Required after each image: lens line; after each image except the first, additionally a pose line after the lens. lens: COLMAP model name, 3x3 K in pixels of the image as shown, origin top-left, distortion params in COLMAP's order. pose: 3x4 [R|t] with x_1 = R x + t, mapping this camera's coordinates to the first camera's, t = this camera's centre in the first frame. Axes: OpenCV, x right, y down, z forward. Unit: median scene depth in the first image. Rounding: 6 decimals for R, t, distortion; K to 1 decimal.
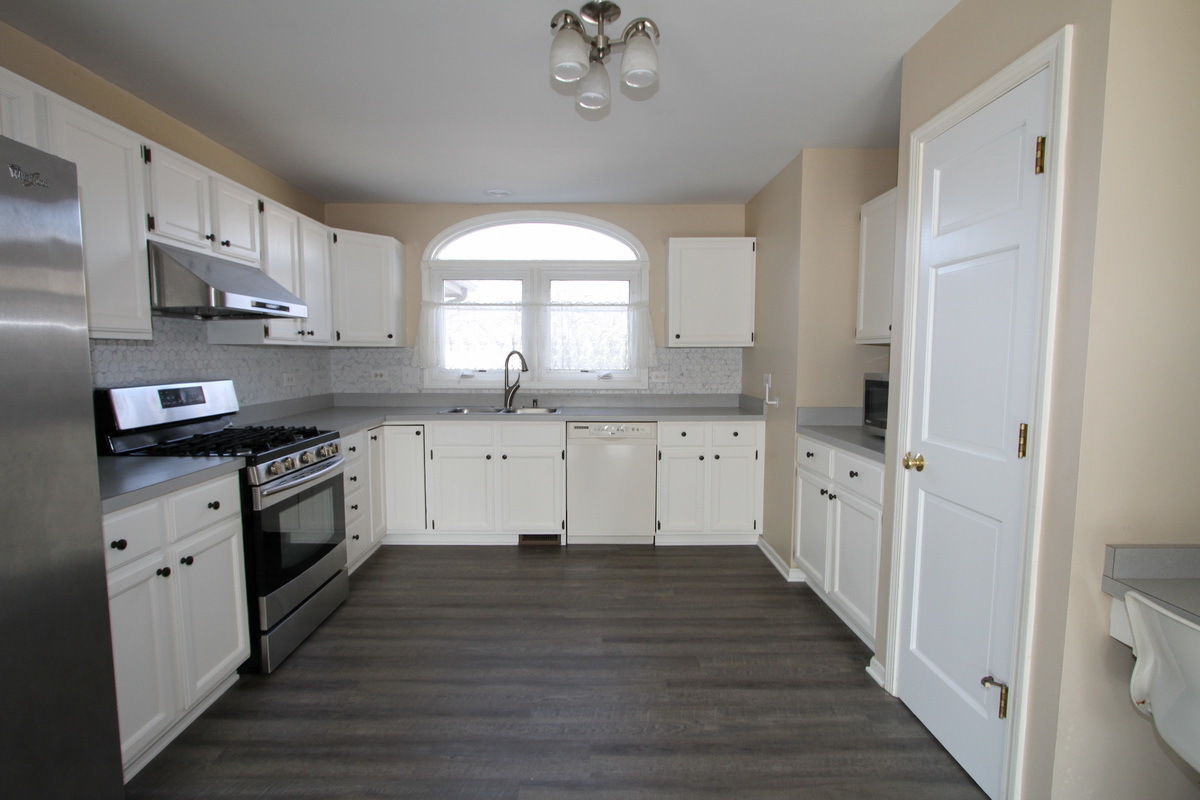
lens RADIAL K [[561.3, 0, 593.2], [0, 561.3, 408.1], [0, 0, 1]] dist [-0.018673, 0.000091]
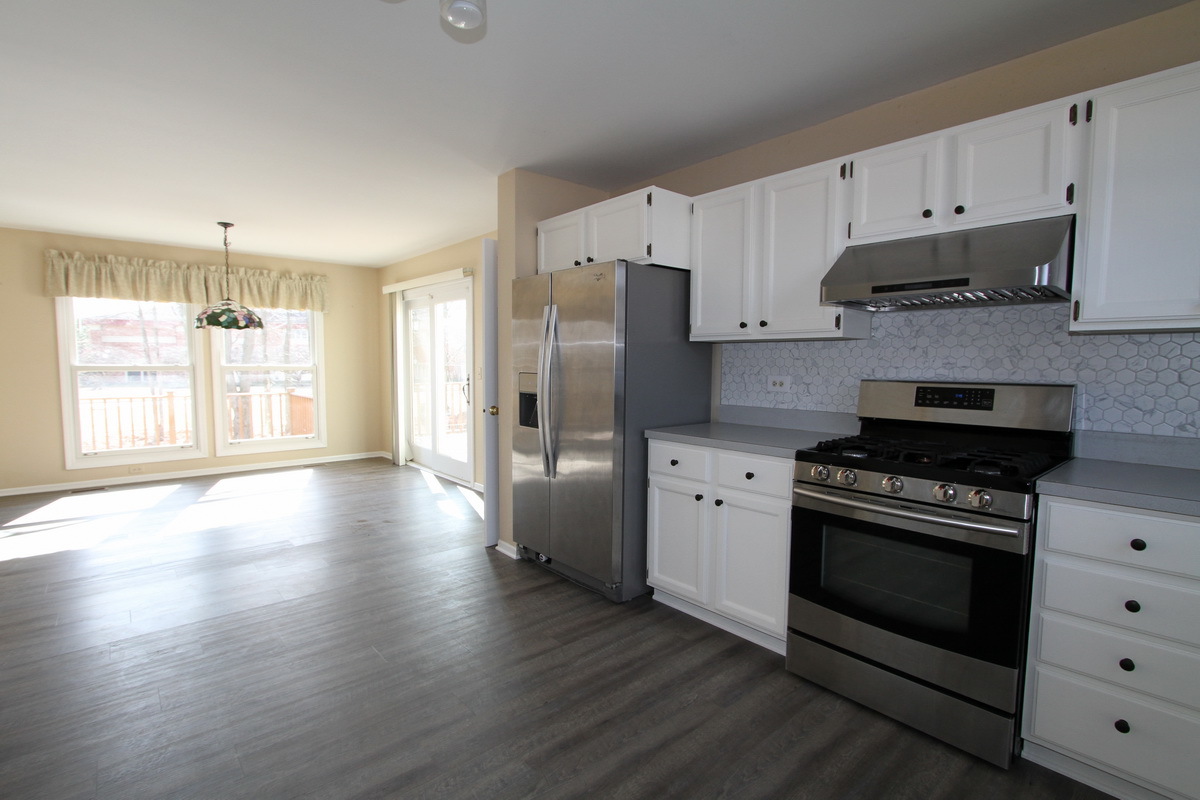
lens RADIAL K [[561.3, 0, 593.2], [0, 561.3, 408.1], [0, 0, 1]] dist [-0.018673, 0.000091]
pose [[-0.760925, 0.052245, -0.646733, 0.322350], [-0.063504, 0.985971, 0.154367, -0.125014], [0.645725, 0.158532, -0.746932, 1.544113]]
